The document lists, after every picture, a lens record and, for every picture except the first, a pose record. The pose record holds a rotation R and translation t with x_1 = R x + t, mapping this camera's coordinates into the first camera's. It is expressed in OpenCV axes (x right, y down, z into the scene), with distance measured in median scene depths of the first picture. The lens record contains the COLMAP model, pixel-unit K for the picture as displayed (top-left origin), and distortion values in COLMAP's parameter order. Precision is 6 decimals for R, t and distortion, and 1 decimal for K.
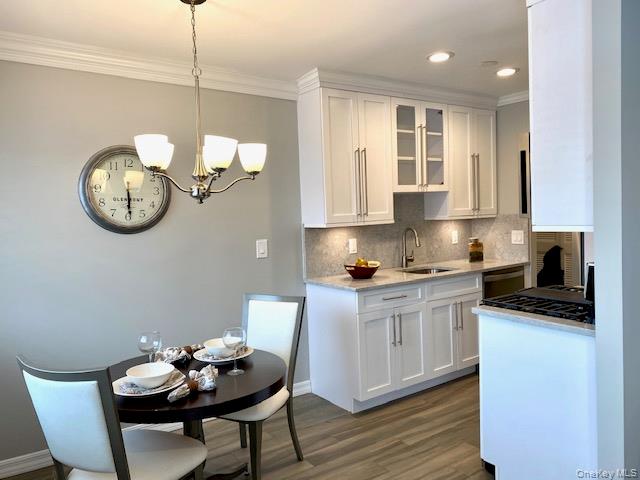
lens RADIAL K [[481.2, 0, 320.0], [0, 481.2, 240.0], [0, 0, 1]] dist [-0.006872, -0.001636]
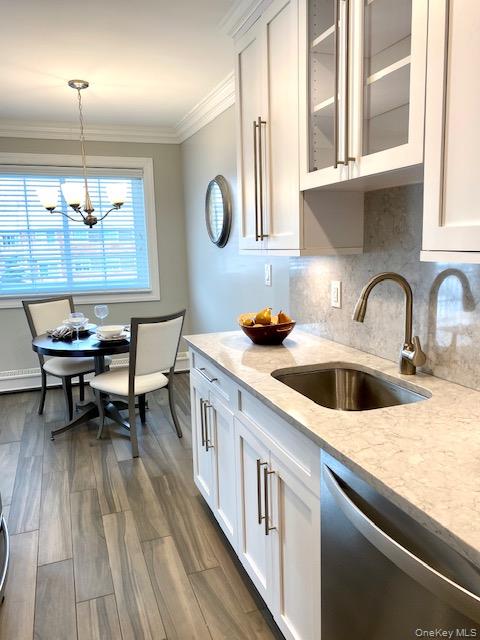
lens RADIAL K [[481.2, 0, 240.0], [0, 481.2, 320.0], [0, 0, 1]] dist [-0.006872, -0.001636]
pose [[-0.264179, 0.197956, -0.943940, 0.721302], [-0.010324, 0.978074, 0.208004, -0.081800], [0.964418, 0.064695, -0.256343, 1.198233]]
